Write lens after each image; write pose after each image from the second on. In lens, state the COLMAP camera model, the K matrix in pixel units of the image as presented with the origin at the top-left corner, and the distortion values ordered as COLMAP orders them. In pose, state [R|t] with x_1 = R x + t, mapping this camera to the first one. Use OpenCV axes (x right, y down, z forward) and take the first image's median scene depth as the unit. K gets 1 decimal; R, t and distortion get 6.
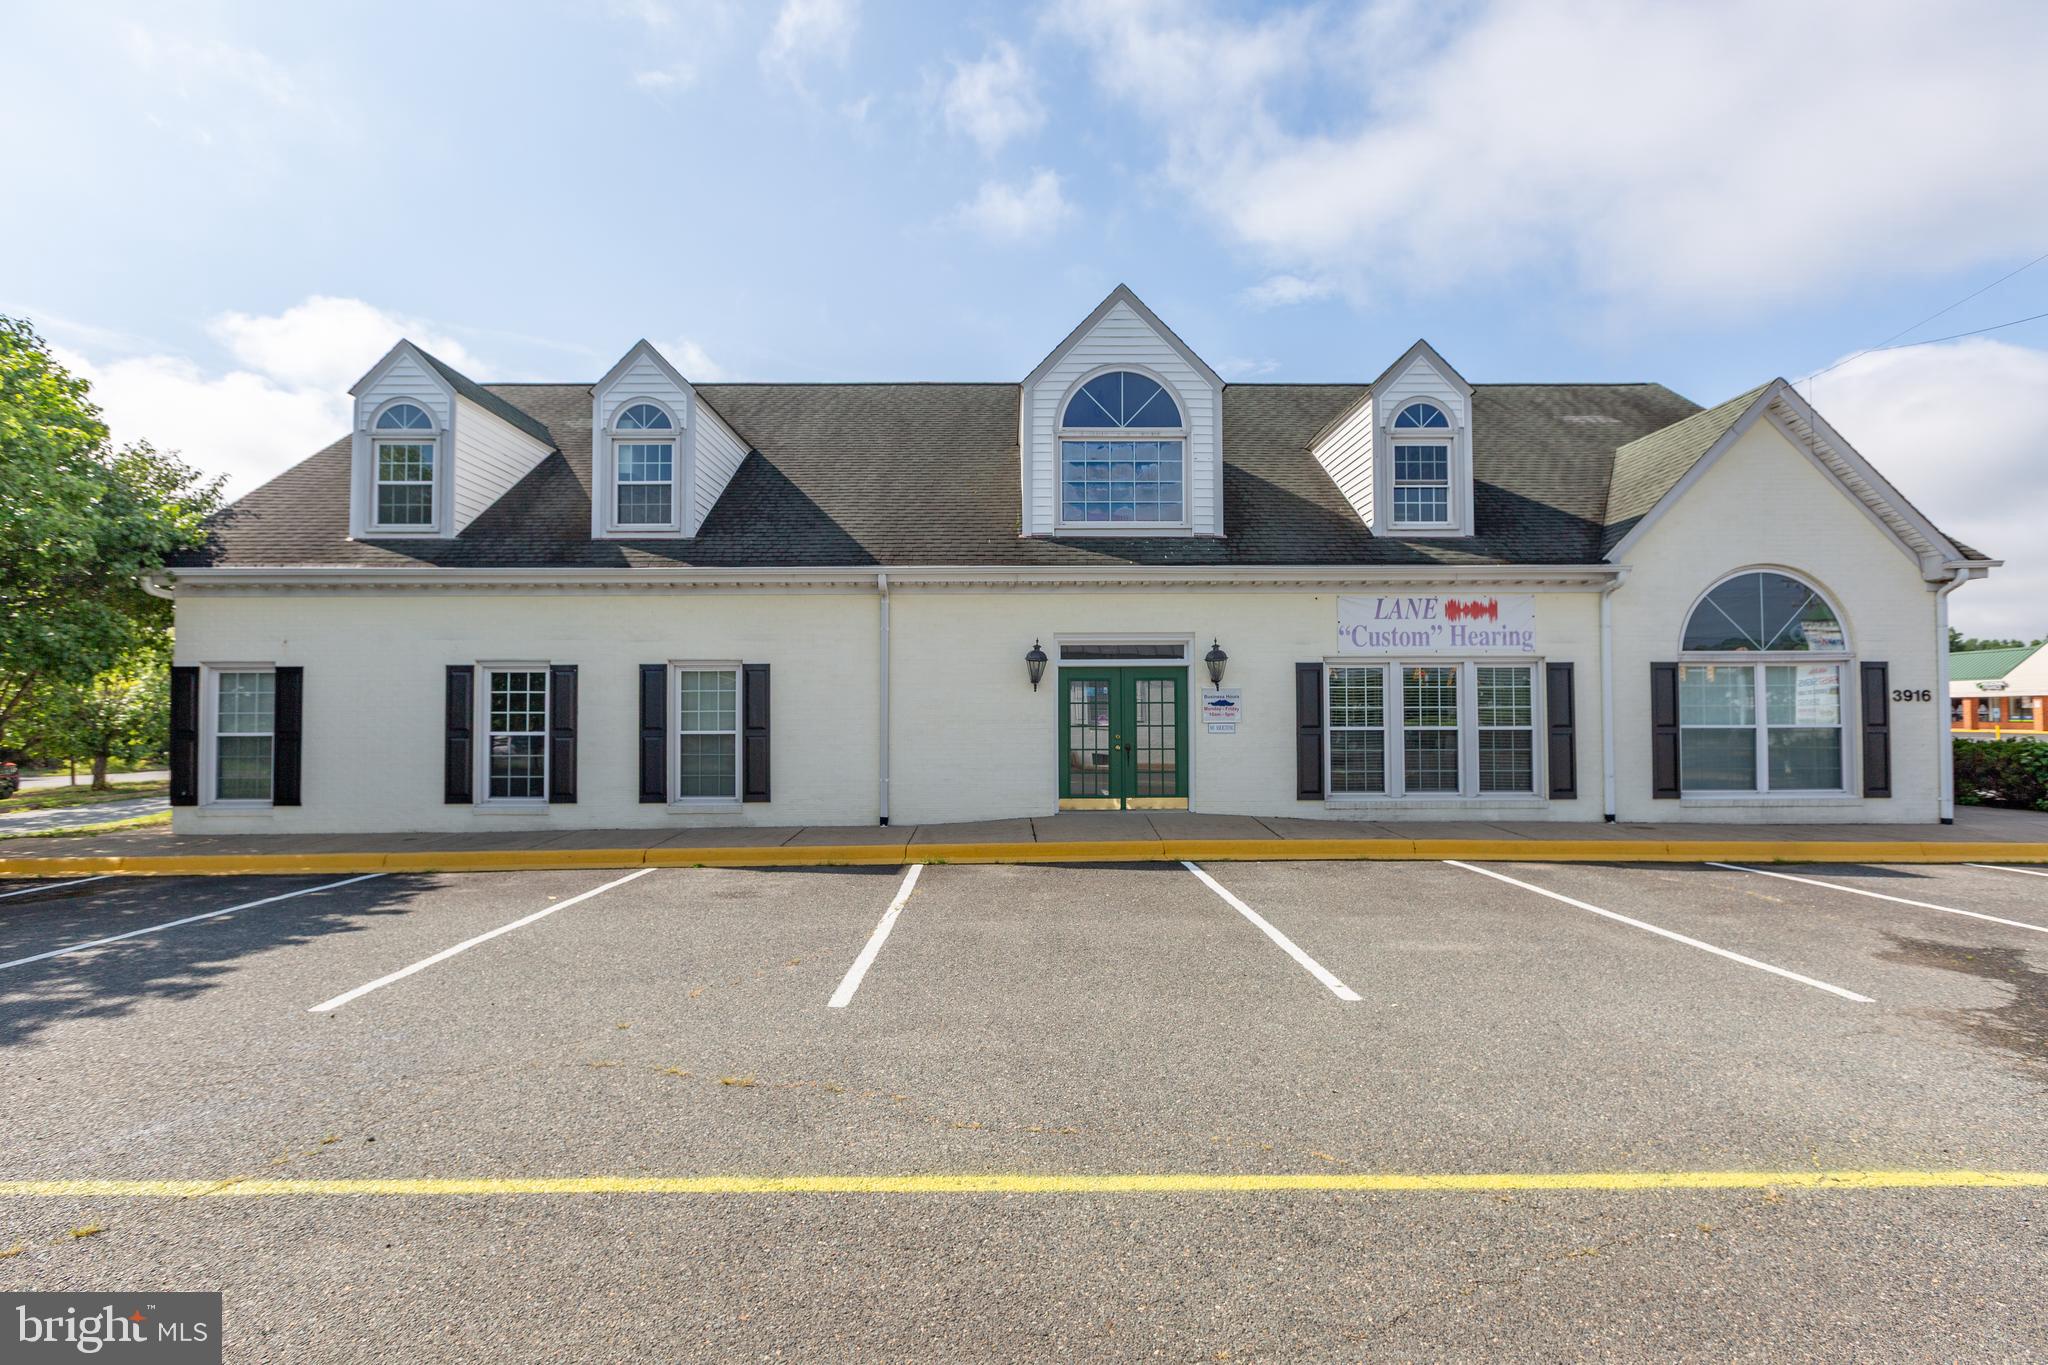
lens RADIAL K [[843.2, 0, 1005.5], [0, 843.2, 710.9], [0, 0, 1]] dist [0.000453, 0.000062]
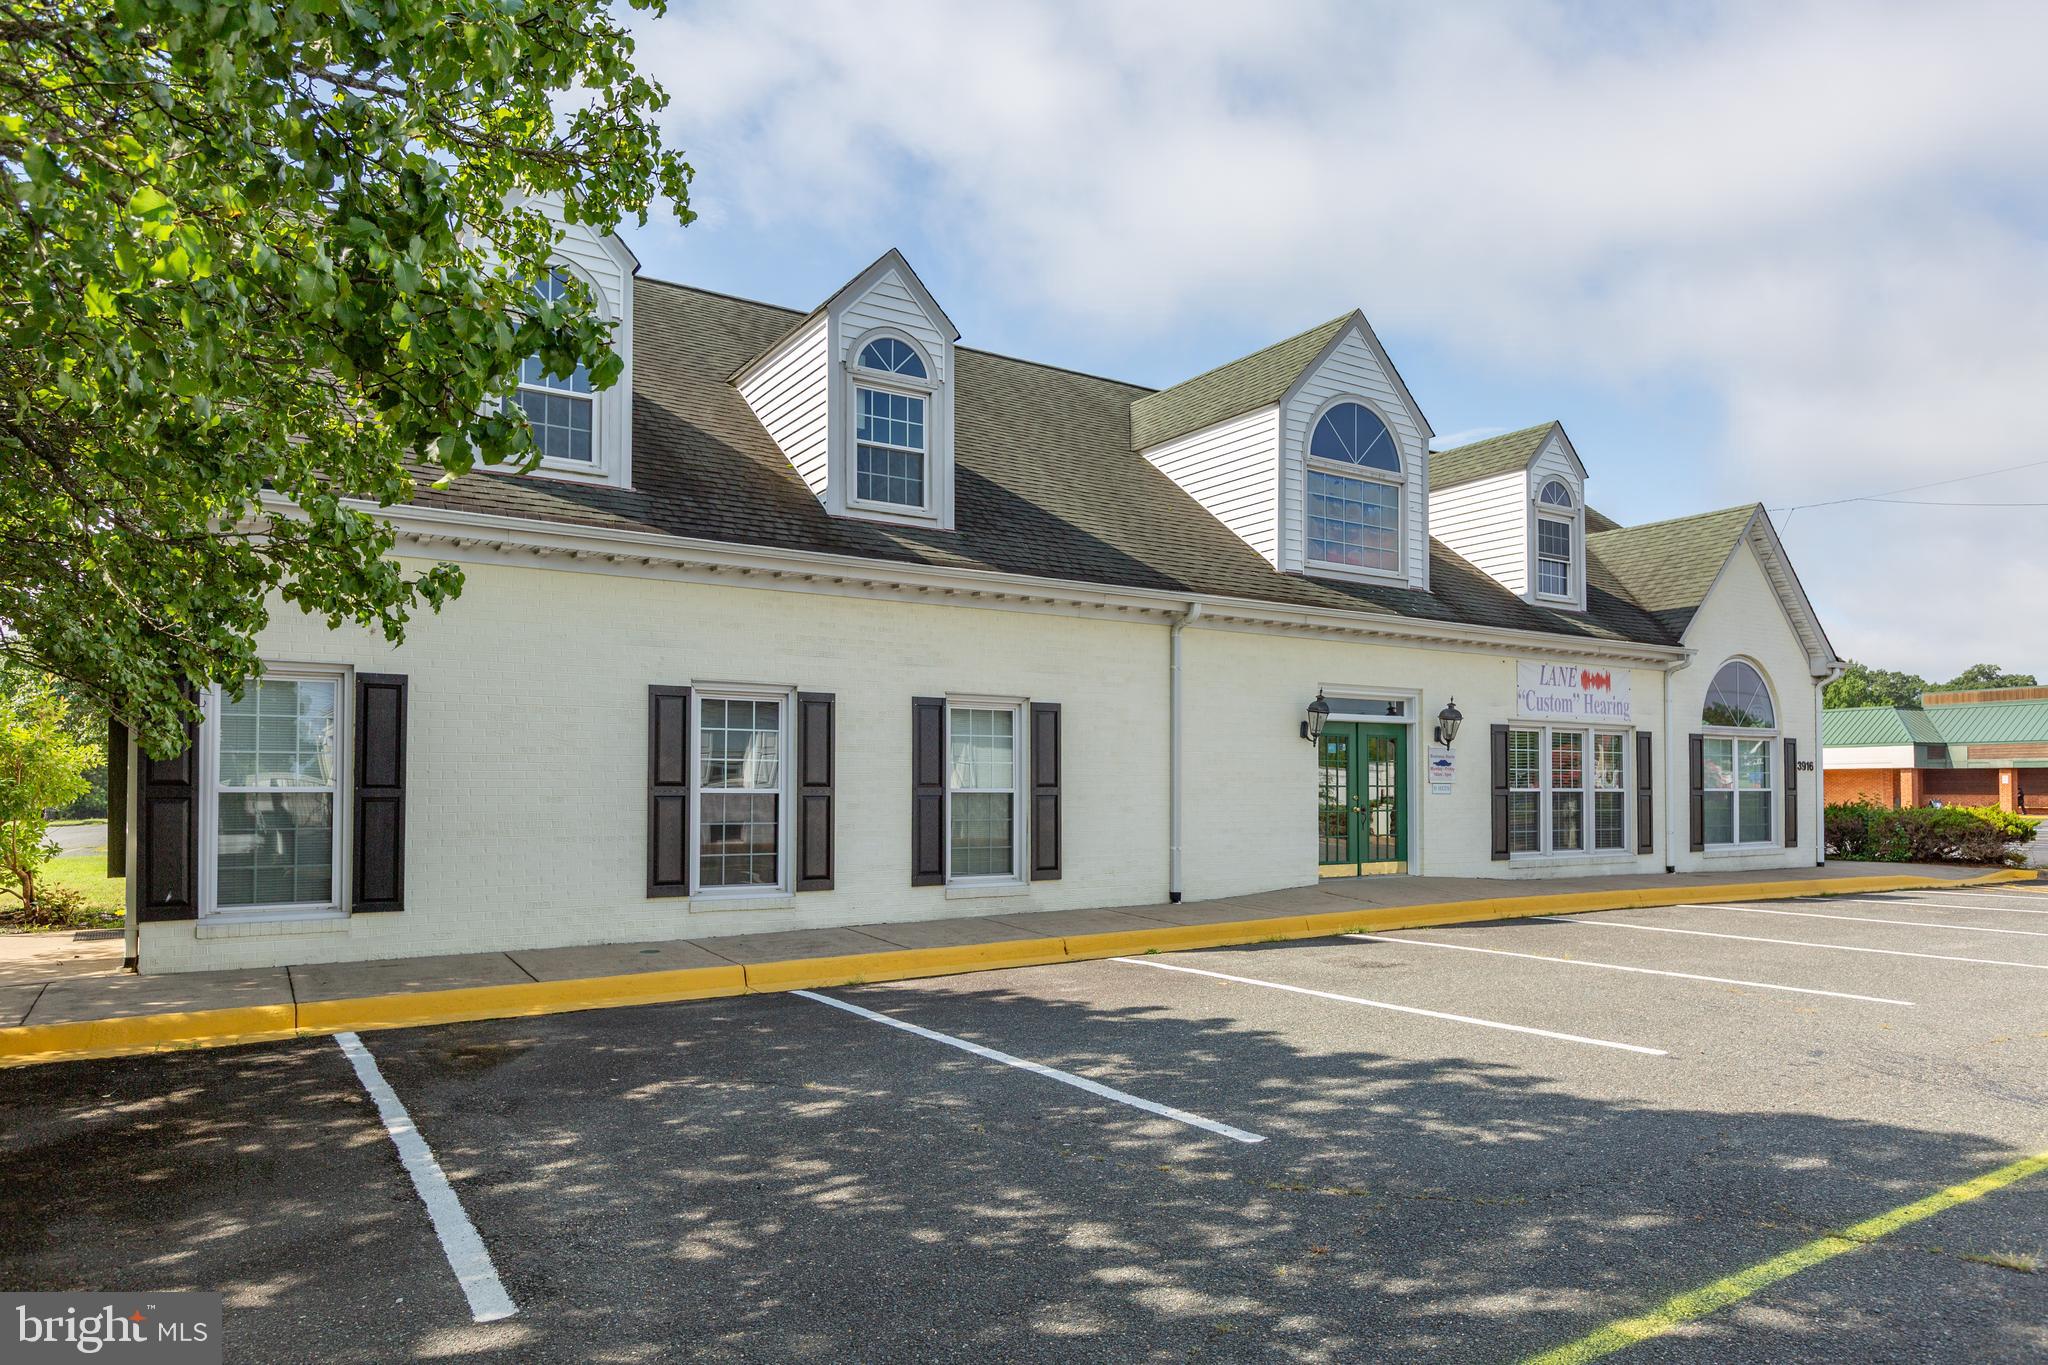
lens RADIAL K [[1281.6, 0, 1020.0], [0, 1281.6, 747.4], [0, 0, 1]] dist [0.008022, -0.002954]
pose [[0.844445, 0.022879, 0.535153, -0.947788], [-0.017519, 0.999733, -0.015097, 0.003681], [-0.535355, 0.003373, 0.844620, 0.005821]]
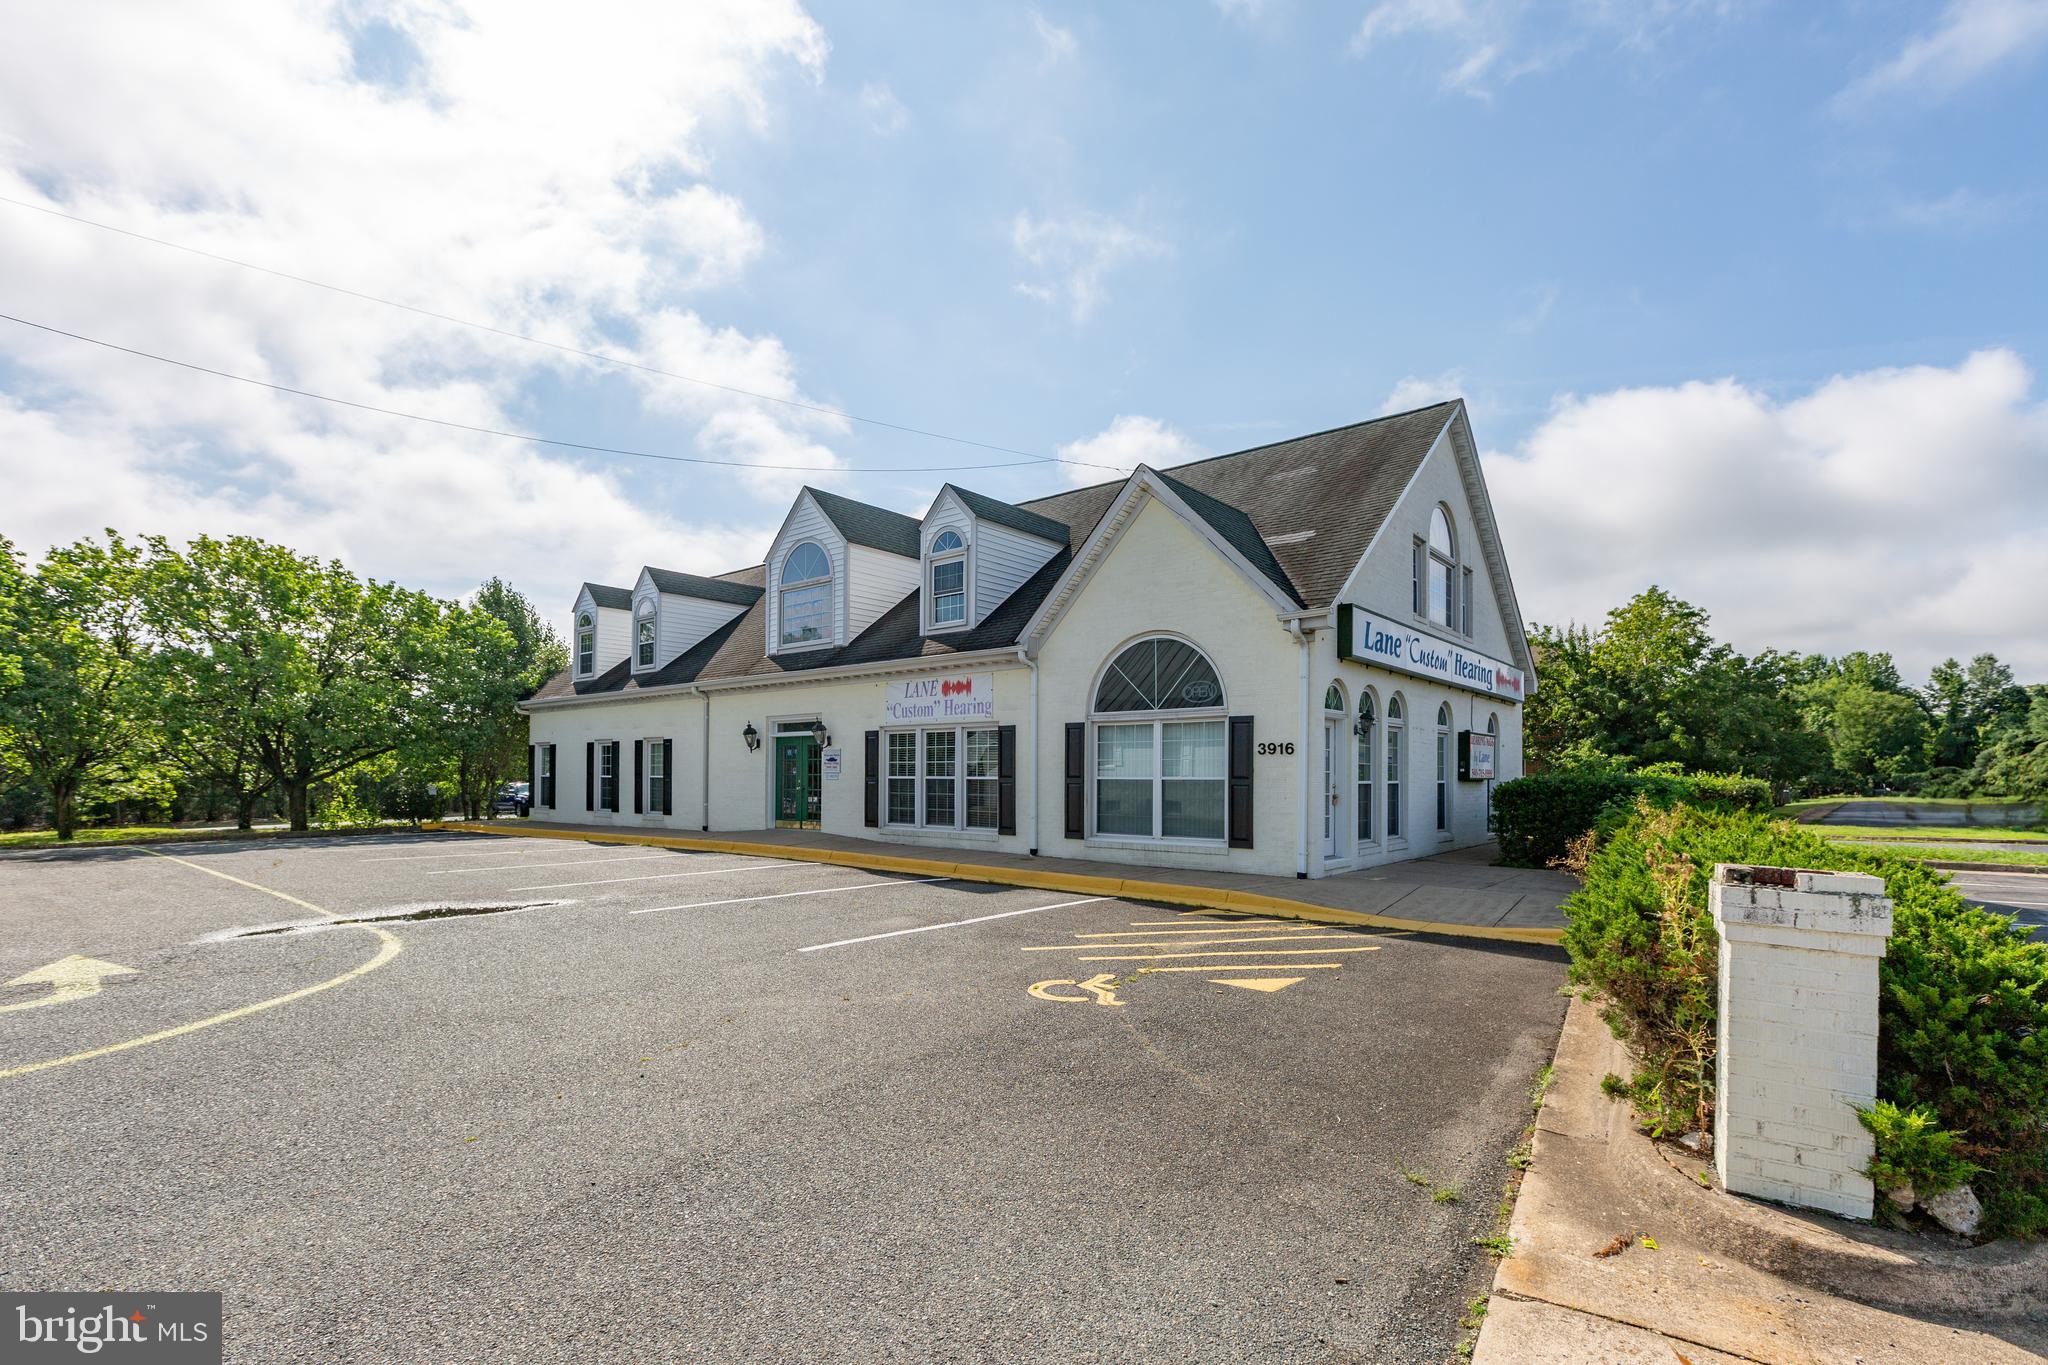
lens RADIAL K [[885.7, 0, 1059.4], [0, 885.7, 764.4], [0, 0, 1]] dist [-0.001322, 0.000027]
pose [[0.789551, -0.001077, -0.613684, 1.521182], [0.006224, 0.999961, 0.006252, -0.007648], [0.613653, -0.008756, 0.789527, 0.010287]]
